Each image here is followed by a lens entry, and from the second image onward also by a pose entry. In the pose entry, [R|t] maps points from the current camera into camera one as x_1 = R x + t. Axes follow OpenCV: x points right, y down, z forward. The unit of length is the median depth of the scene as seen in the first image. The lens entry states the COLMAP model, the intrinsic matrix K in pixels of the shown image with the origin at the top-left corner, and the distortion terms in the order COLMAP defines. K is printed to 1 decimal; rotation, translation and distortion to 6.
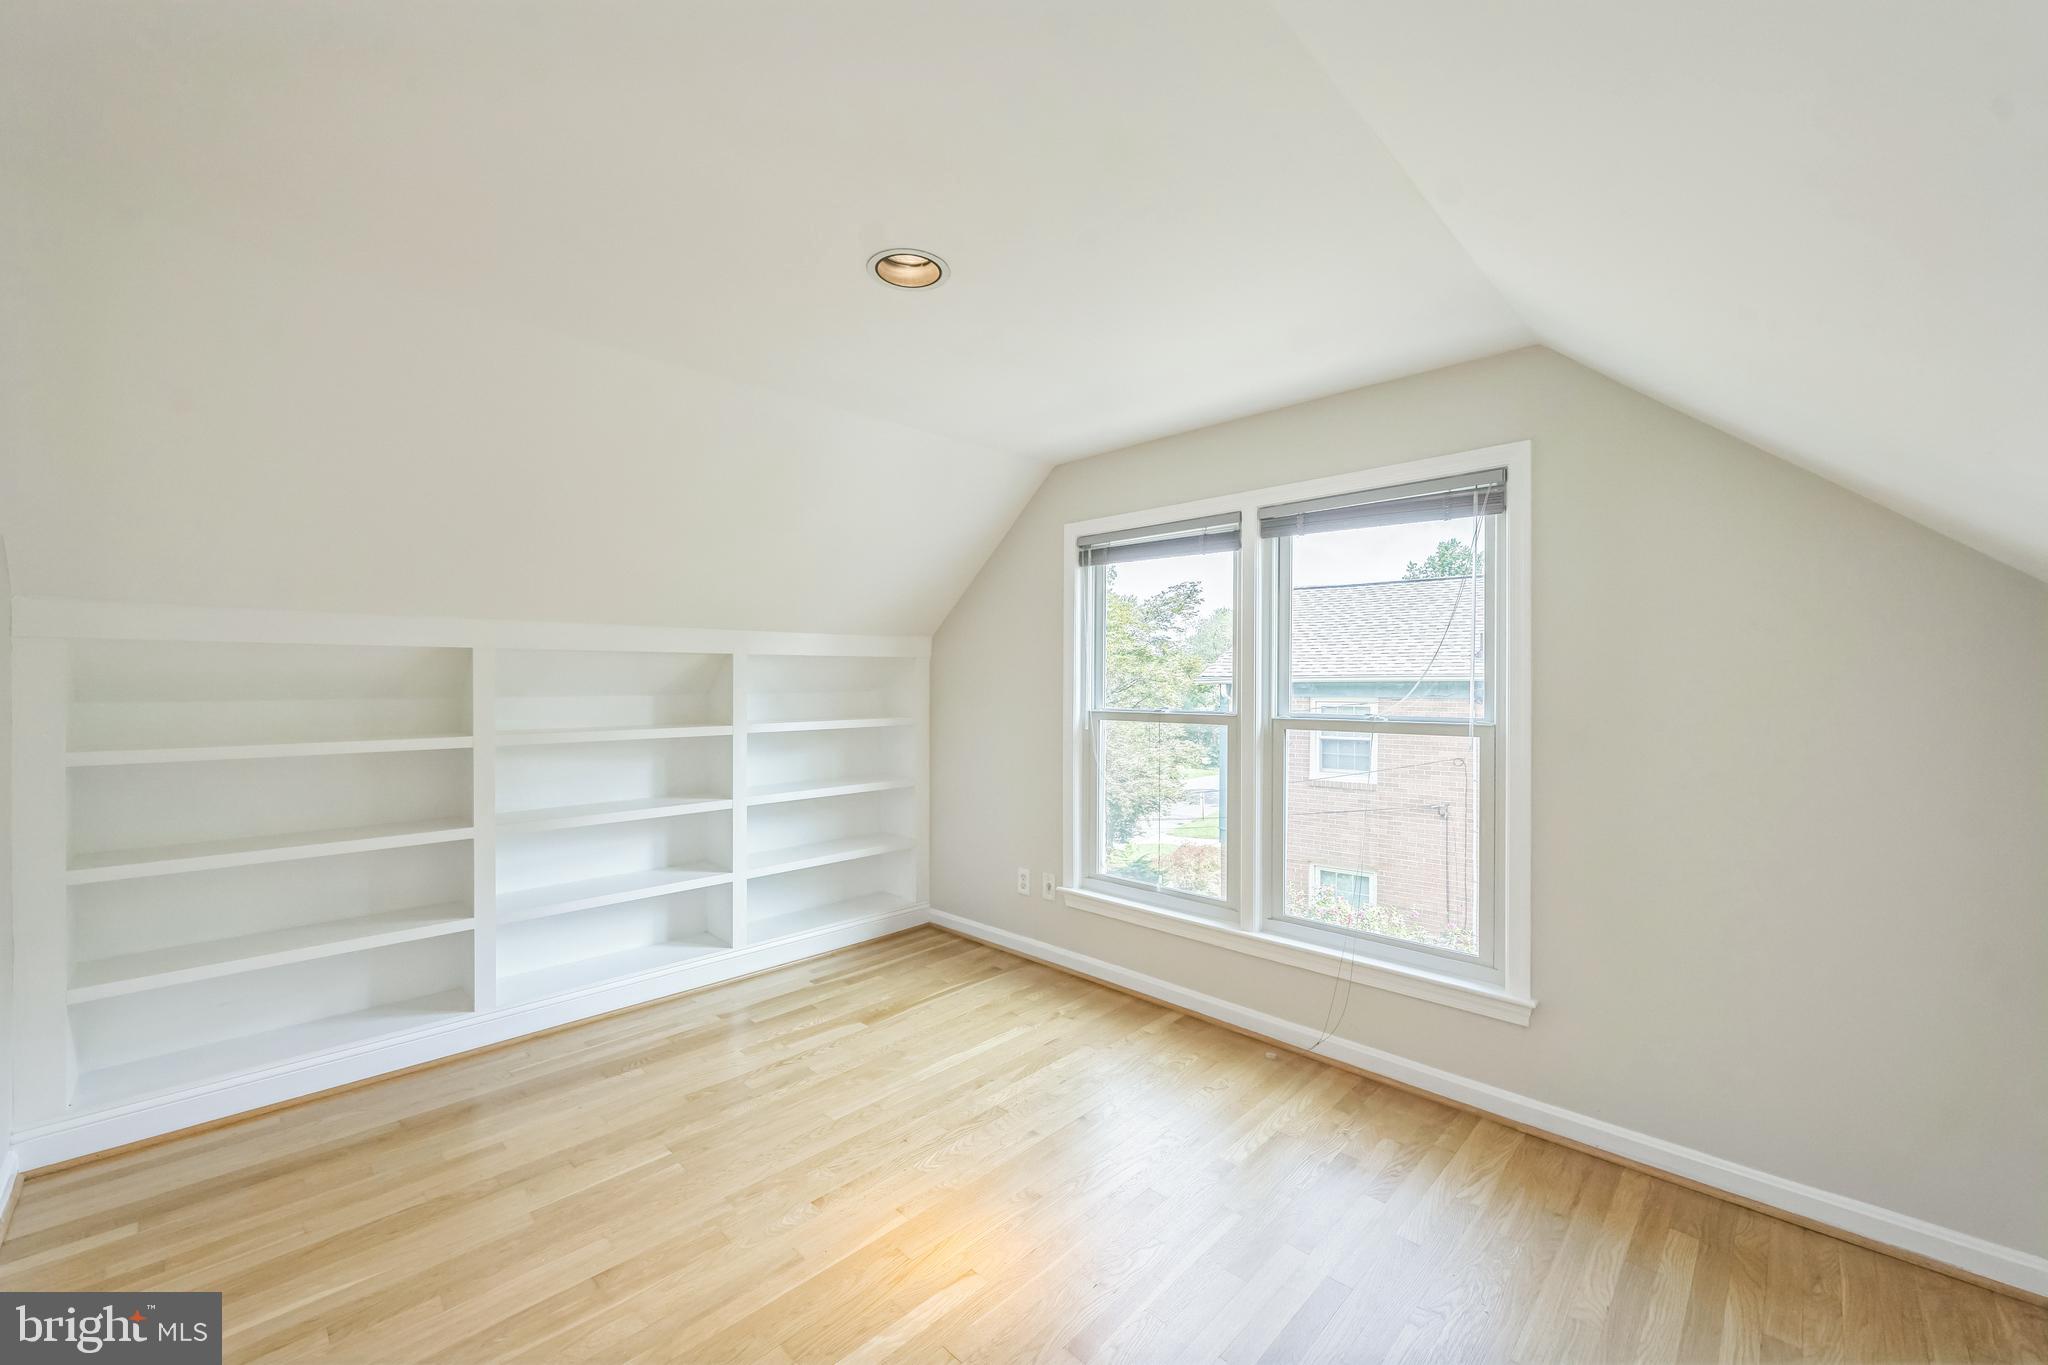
lens RADIAL K [[803.9, 0, 1028.7], [0, 803.9, 678.2], [0, 0, 1]] dist [0.000364, -0.000010]
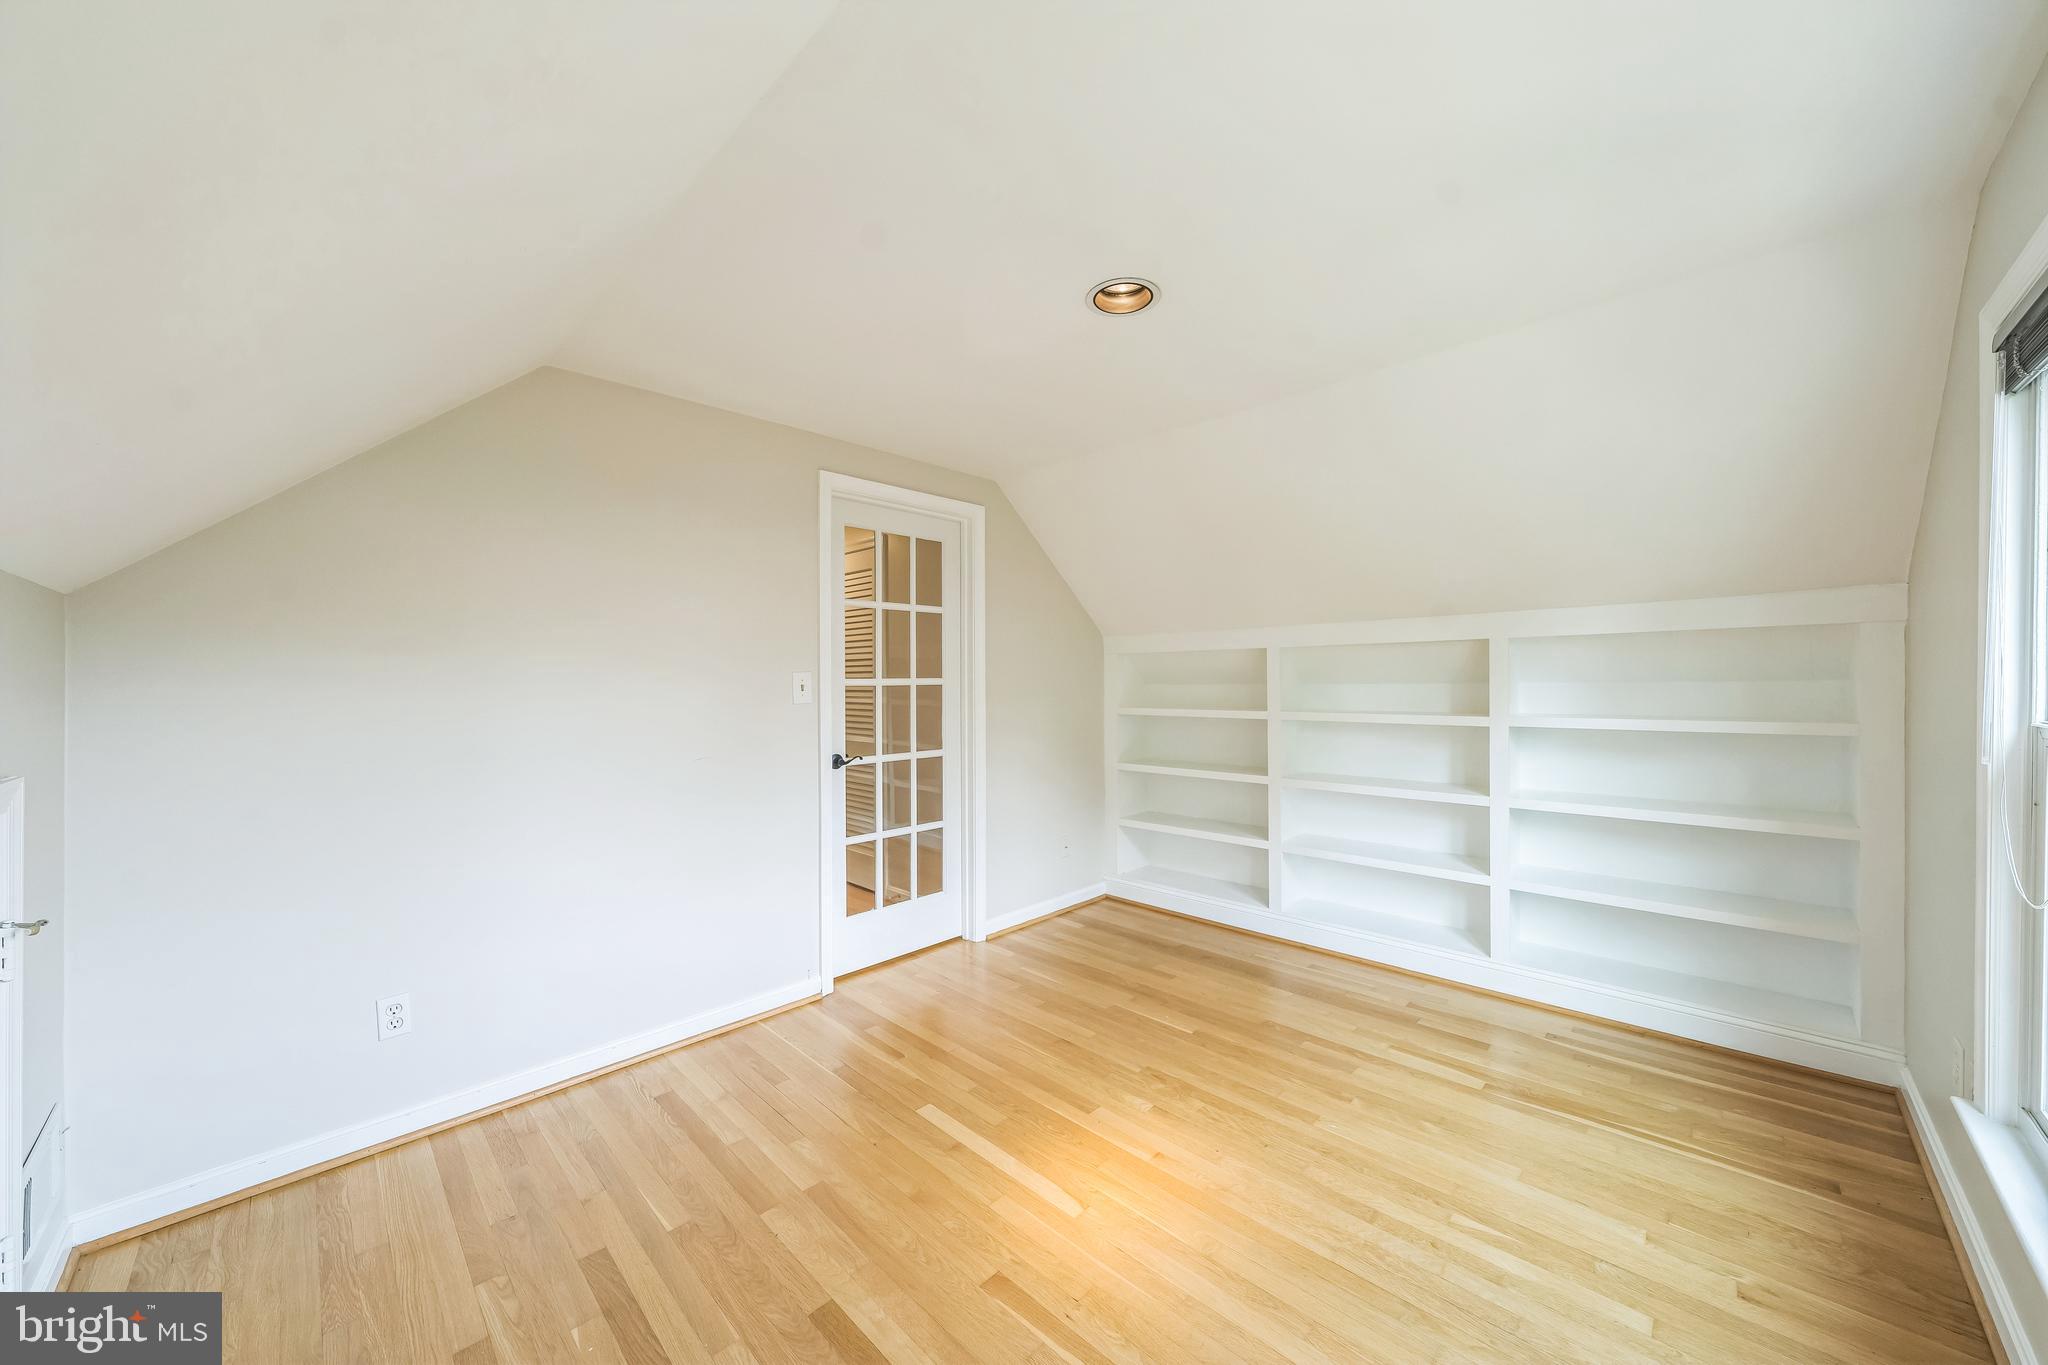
lens RADIAL K [[733.3, 0, 1019.0], [0, 733.3, 674.1], [0, 0, 1]] dist [0.000756, 0.000038]
pose [[-0.009155, -0.006807, -0.999935, 0.581325], [0.018306, 0.999808, -0.006974, 0.008144], [0.999791, -0.018369, -0.009029, 0.573424]]
